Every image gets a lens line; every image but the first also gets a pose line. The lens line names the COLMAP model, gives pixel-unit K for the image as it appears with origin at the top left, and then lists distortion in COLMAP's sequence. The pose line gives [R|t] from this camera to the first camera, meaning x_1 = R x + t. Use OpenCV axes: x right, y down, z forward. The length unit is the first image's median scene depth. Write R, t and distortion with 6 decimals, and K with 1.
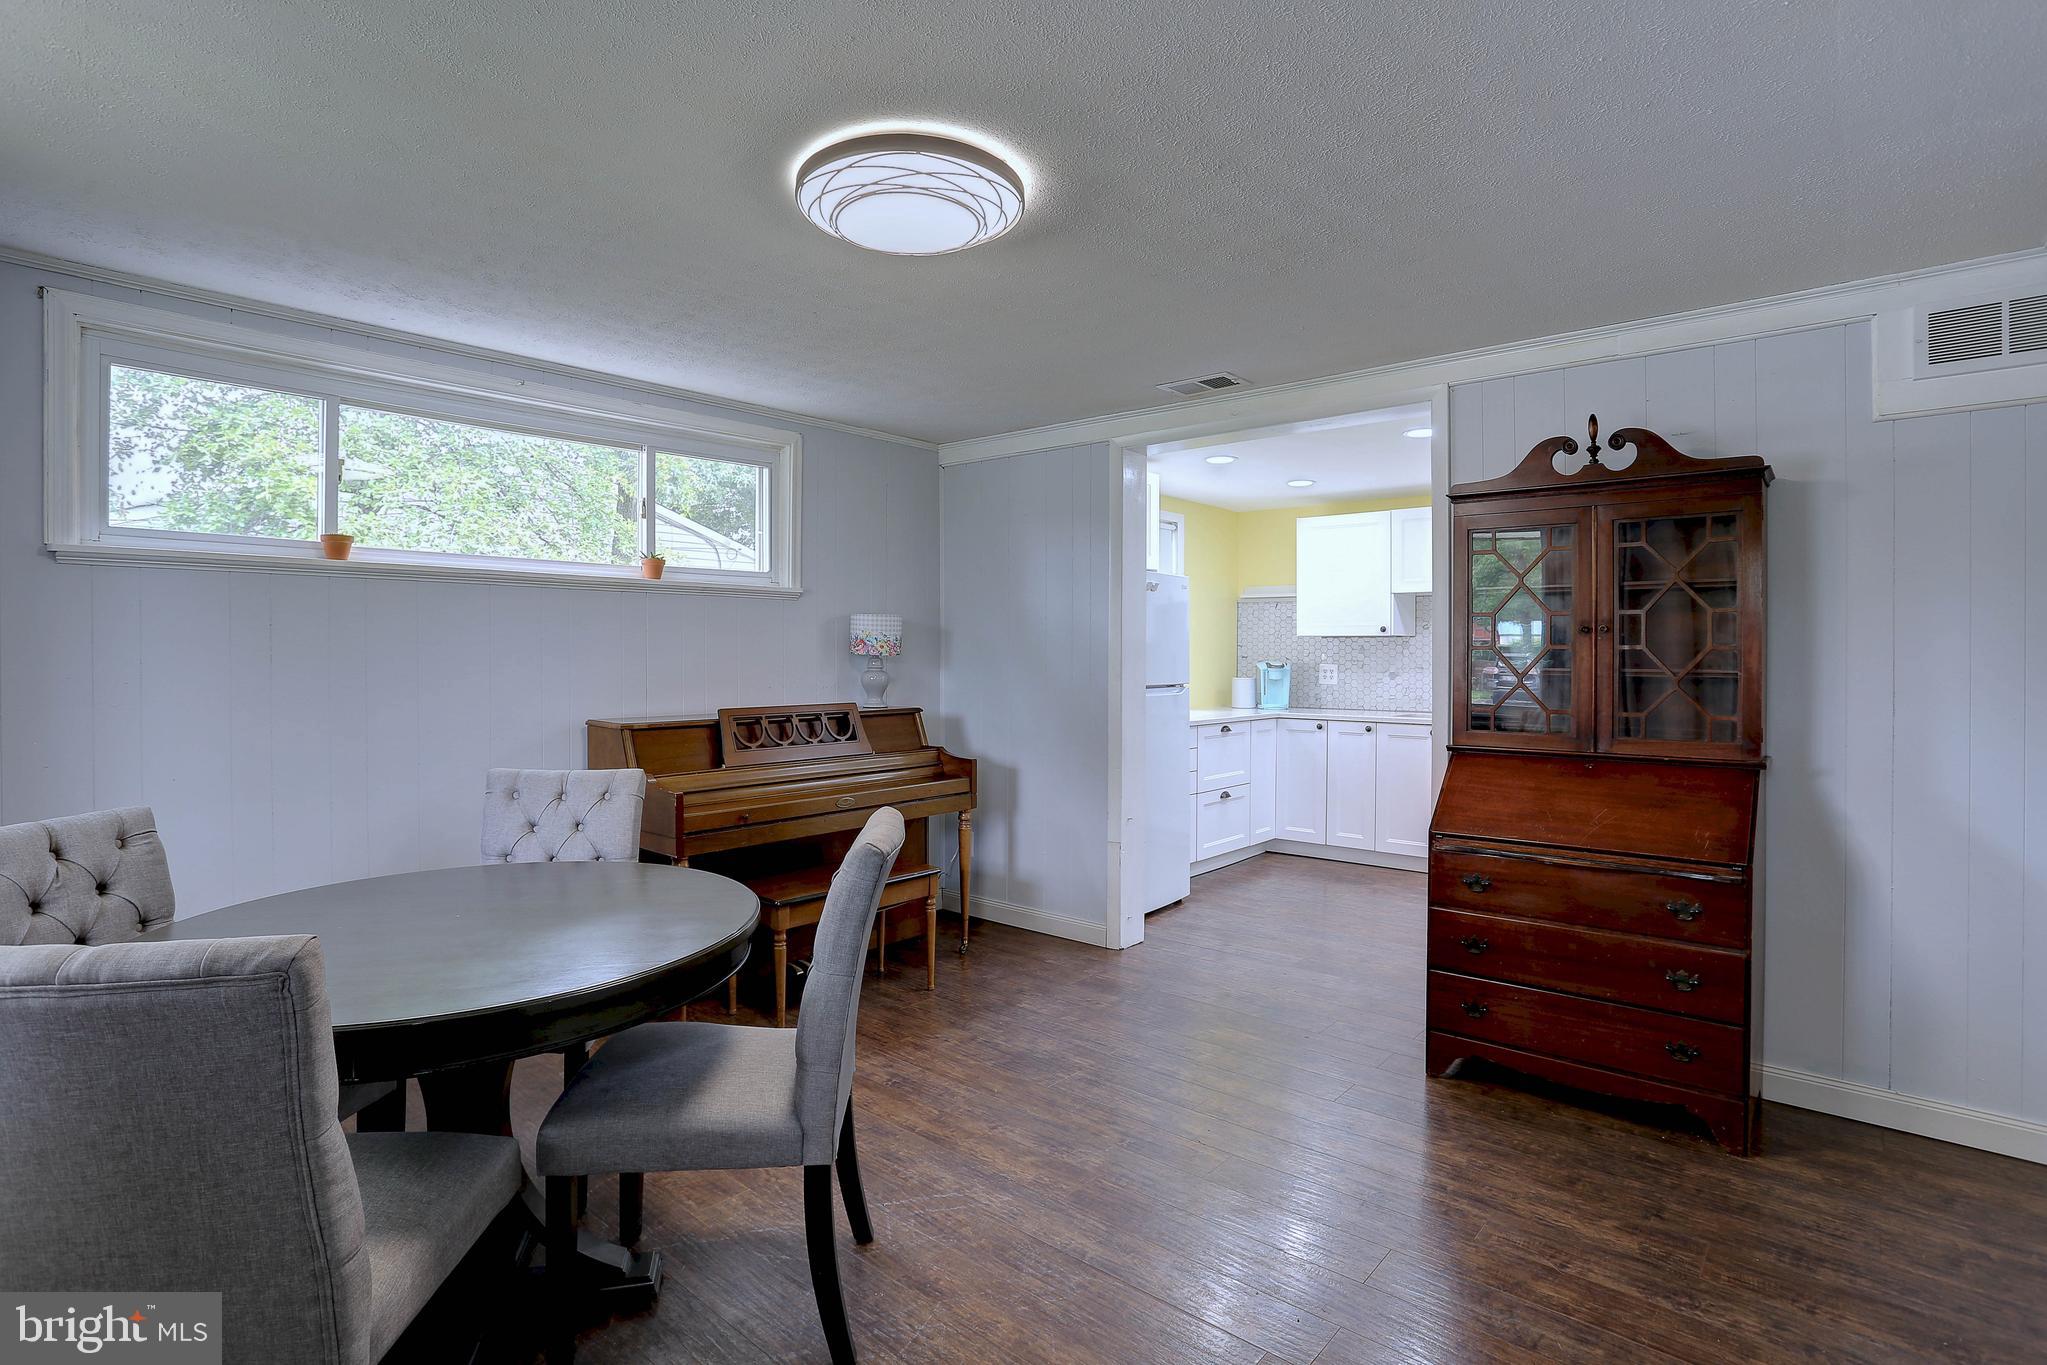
lens RADIAL K [[1005.1, 0, 1025.0], [0, 1005.1, 657.9], [0, 0, 1]] dist [-0.069689, 0.031703]
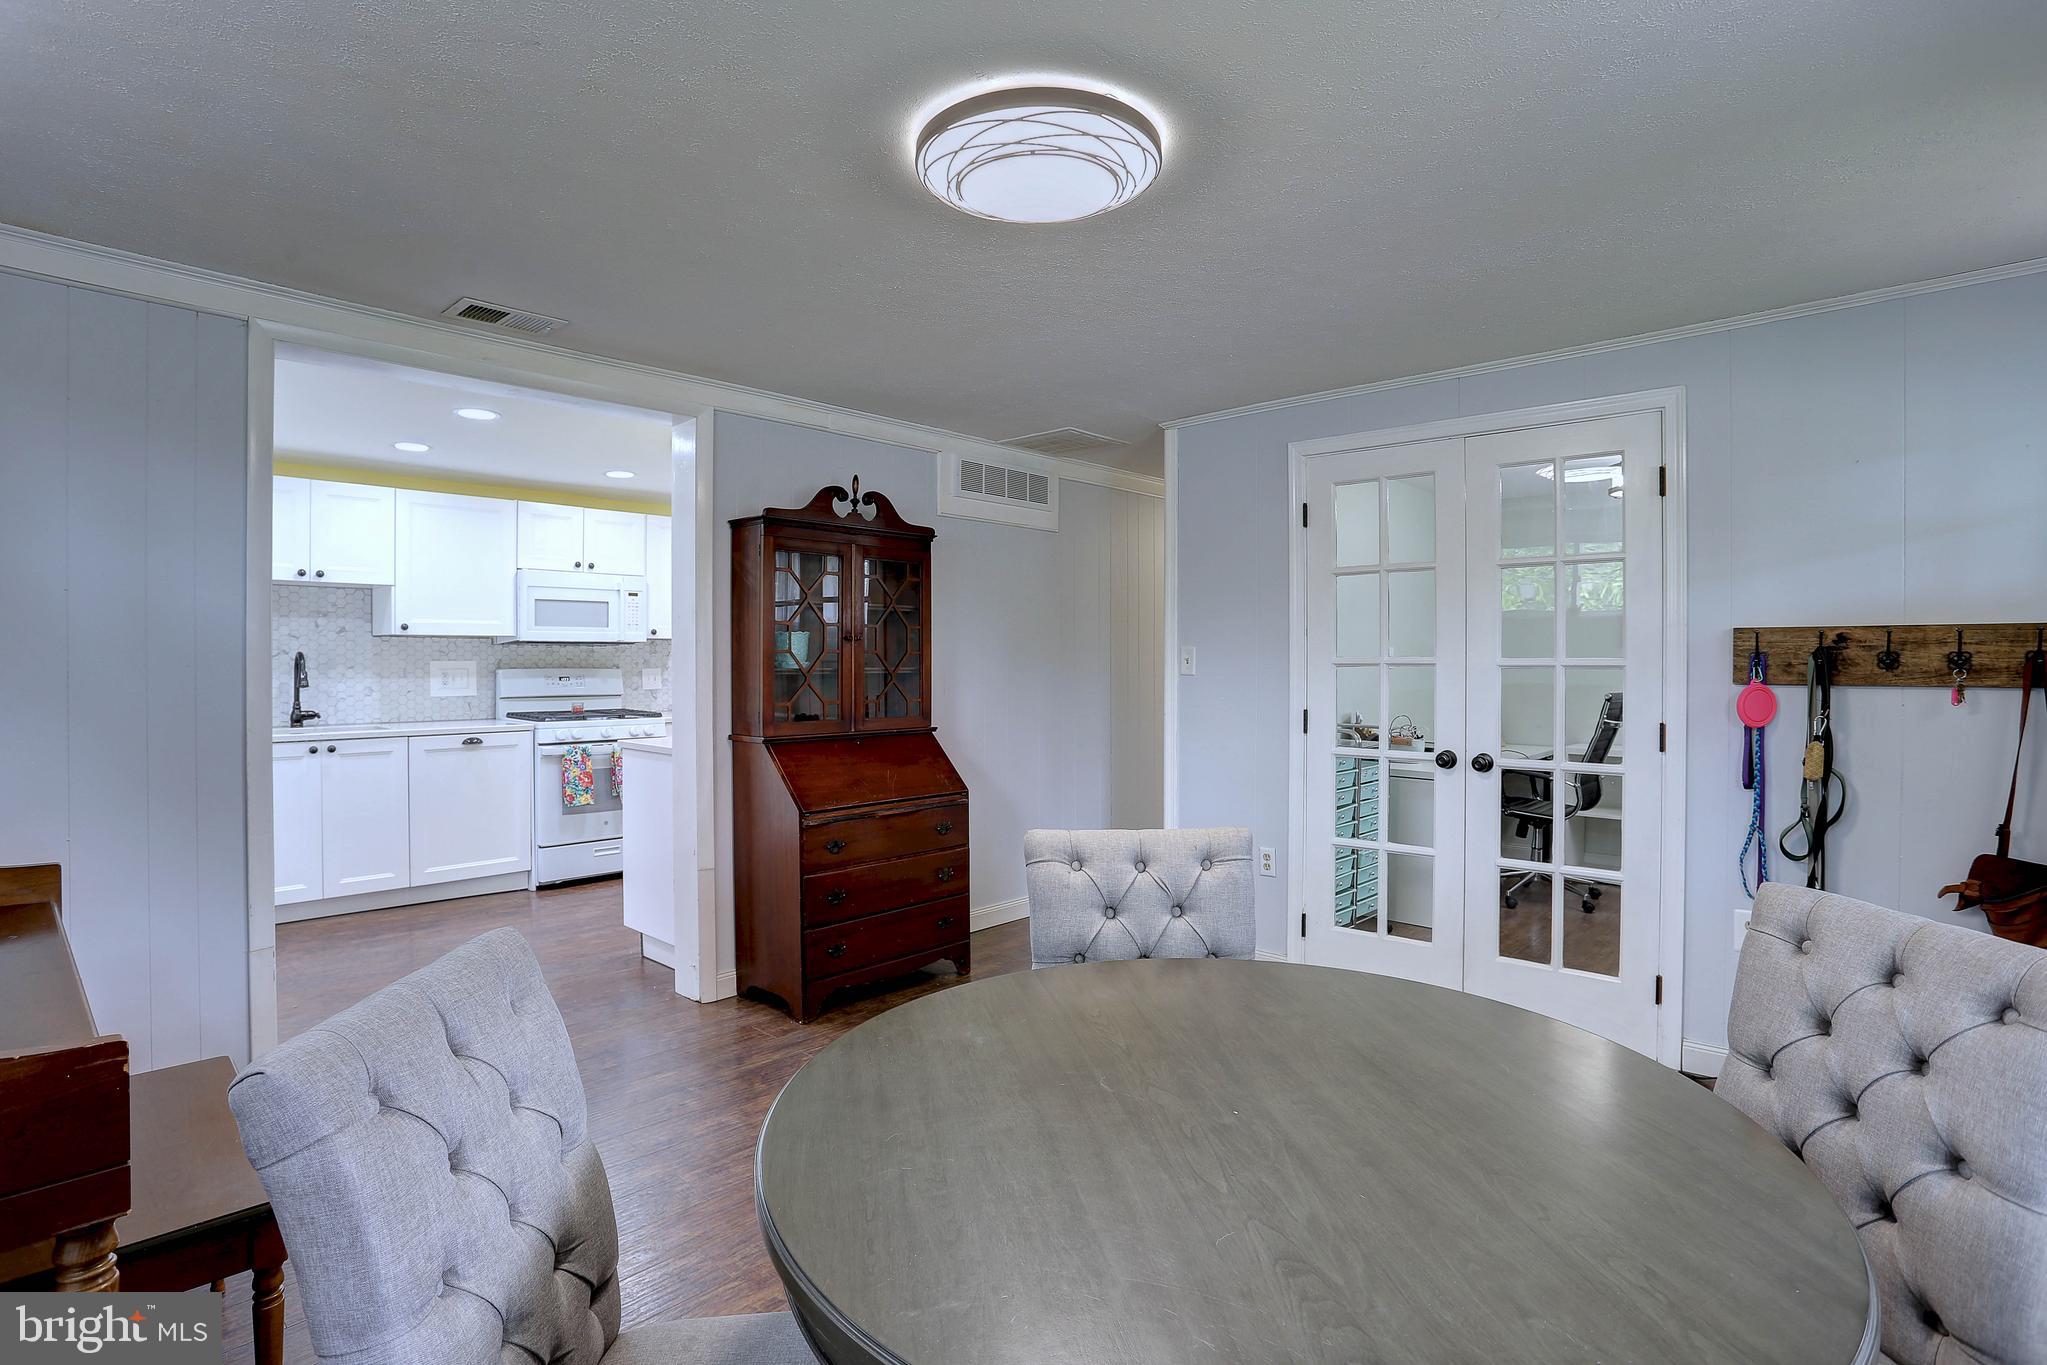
lens RADIAL K [[1005.1, 0, 1025.0], [0, 1005.1, 657.9], [0, 0, 1]] dist [-0.069689, 0.031703]
pose [[0.038489, -0.003819, 0.999252, -0.746630], [0.002846, 0.999989, 0.003712, -0.006247], [-0.999255, 0.002701, 0.038500, 0.708750]]
